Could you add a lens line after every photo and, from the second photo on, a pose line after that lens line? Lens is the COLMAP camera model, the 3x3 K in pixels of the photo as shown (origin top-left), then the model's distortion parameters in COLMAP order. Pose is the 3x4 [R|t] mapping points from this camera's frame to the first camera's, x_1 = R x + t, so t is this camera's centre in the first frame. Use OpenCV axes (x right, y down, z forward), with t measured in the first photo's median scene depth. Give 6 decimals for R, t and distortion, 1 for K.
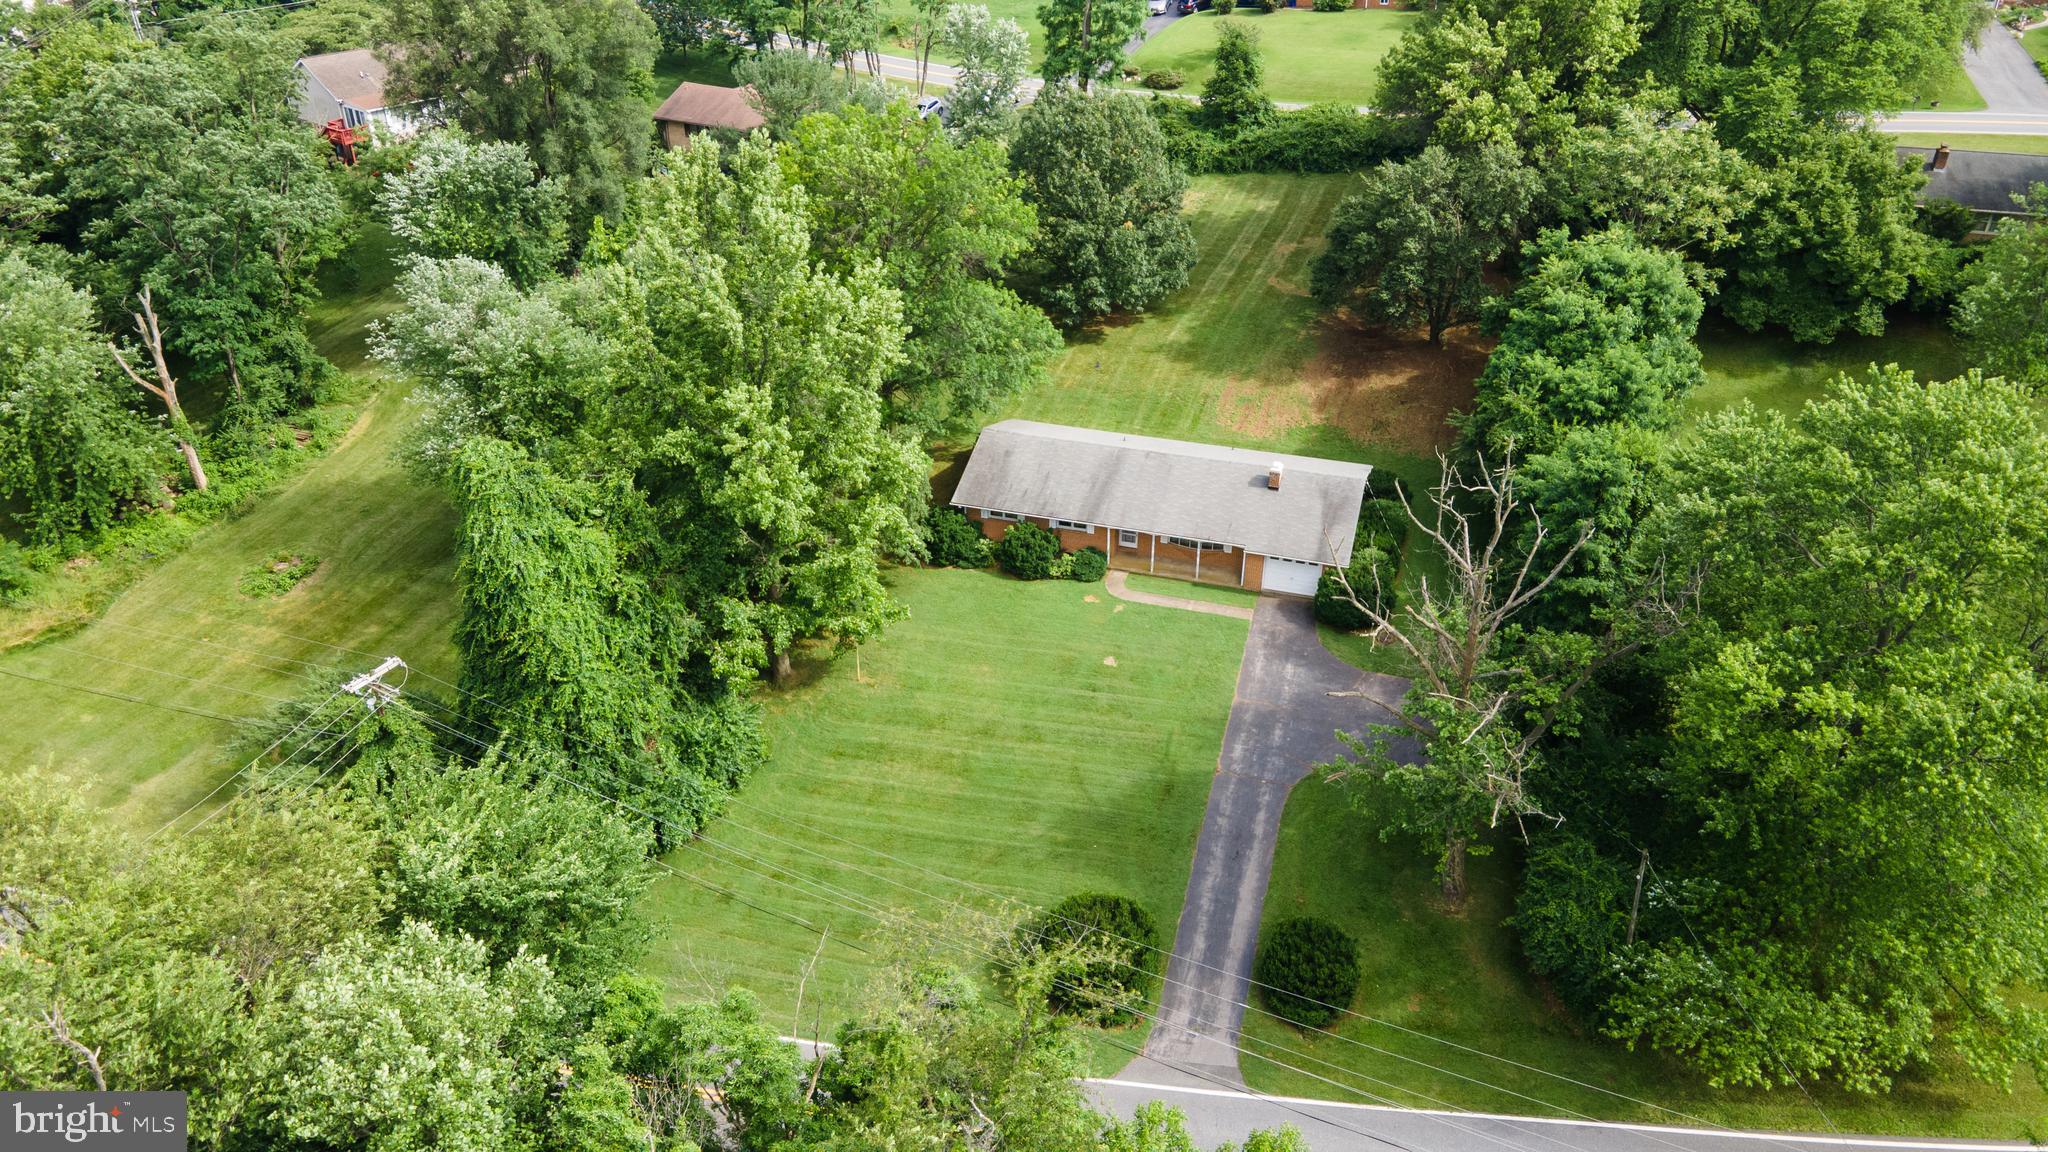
lens RADIAL K [[1490.8, 0, 1016.9], [0, 1490.8, 573.8], [0, 0, 1]] dist [0.036033, -0.000072]
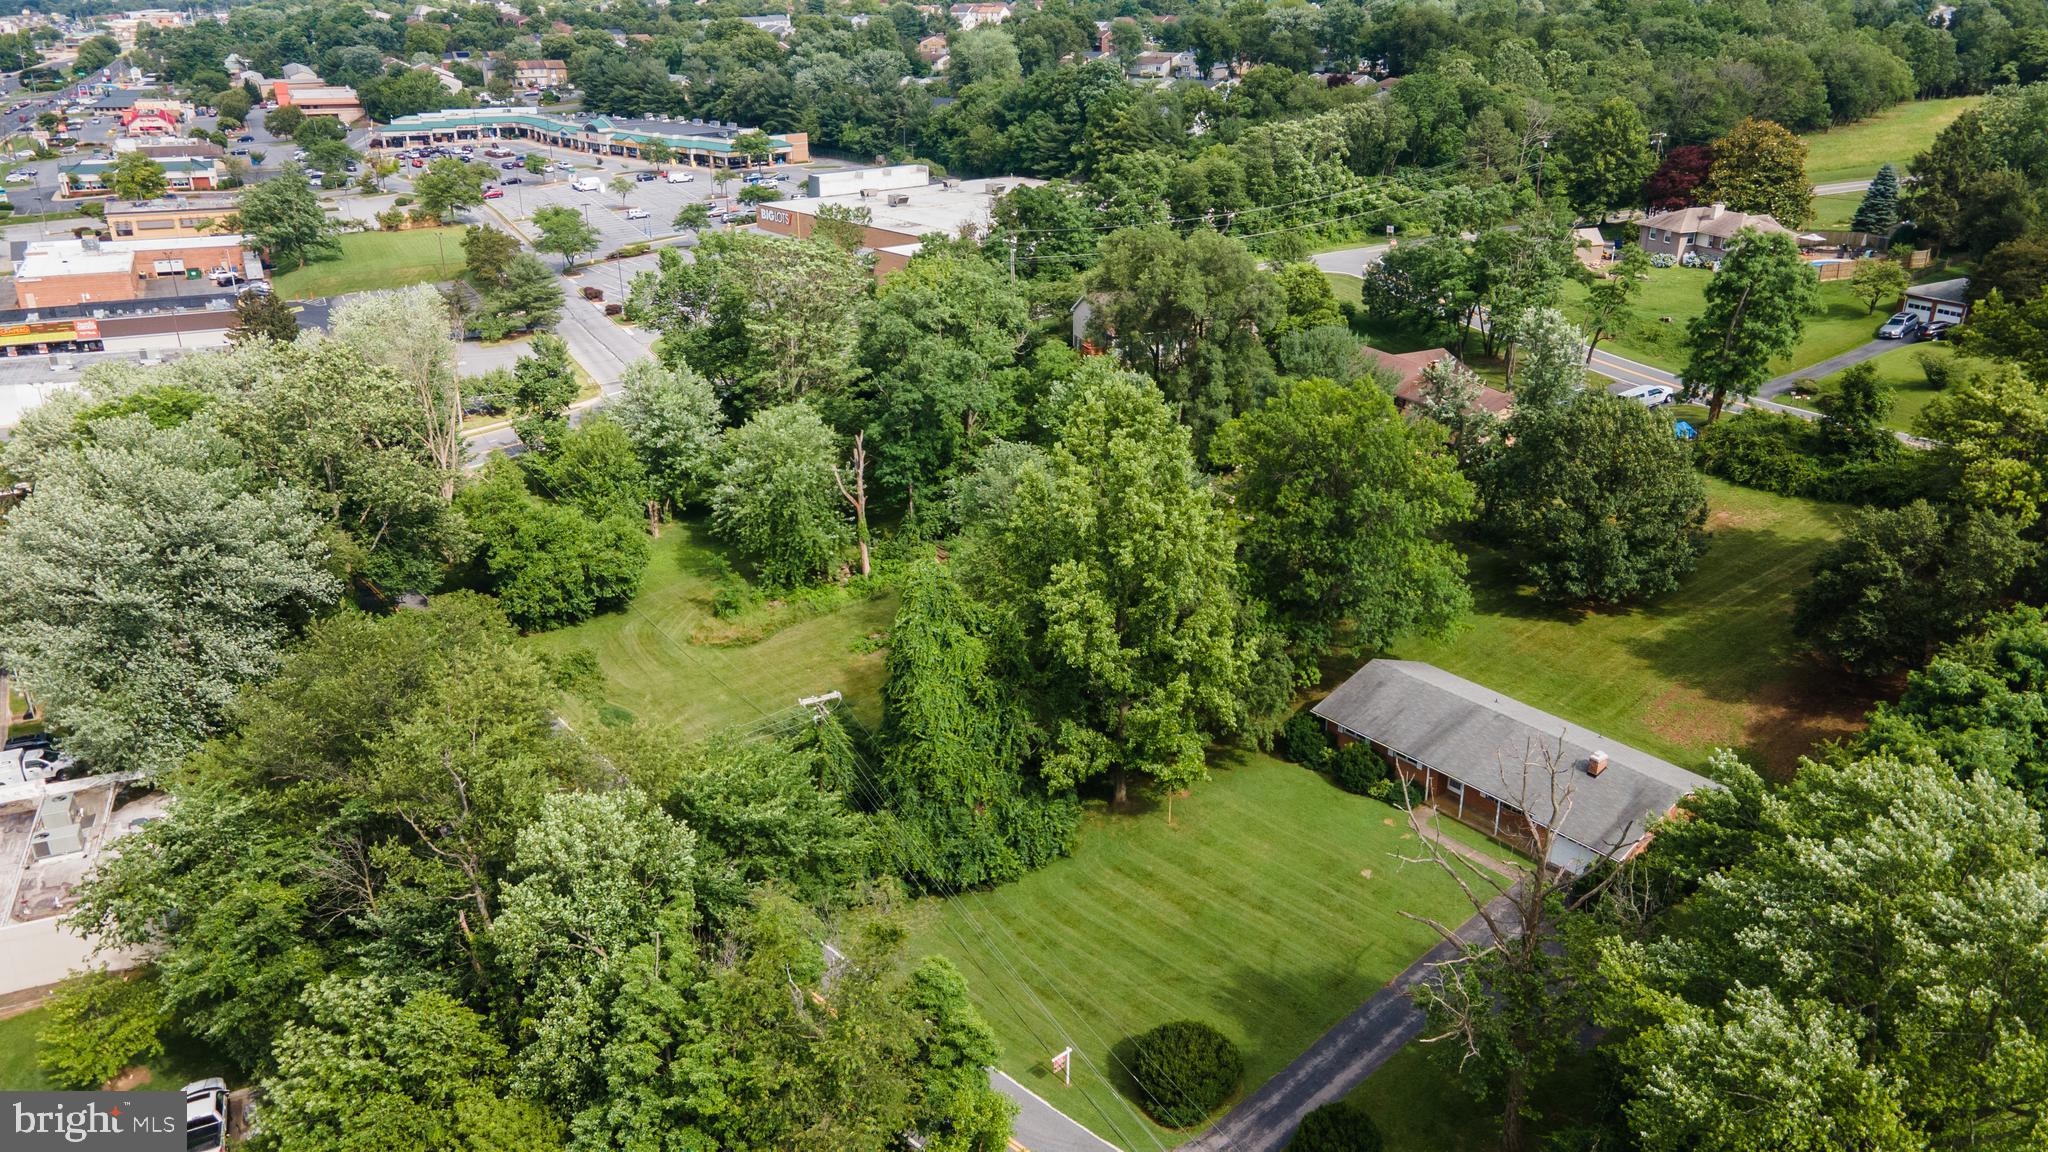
lens RADIAL K [[1490.8, 0, 1017.4], [0, 1490.8, 571.7], [0, 0, 1]] dist [0.036033, -0.000072]
pose [[0.821435, 0.208833, -0.530692, 0.339108], [-0.288889, 0.954690, -0.071479, -0.001420], [0.491720, 0.212026, 0.844545, -0.111950]]
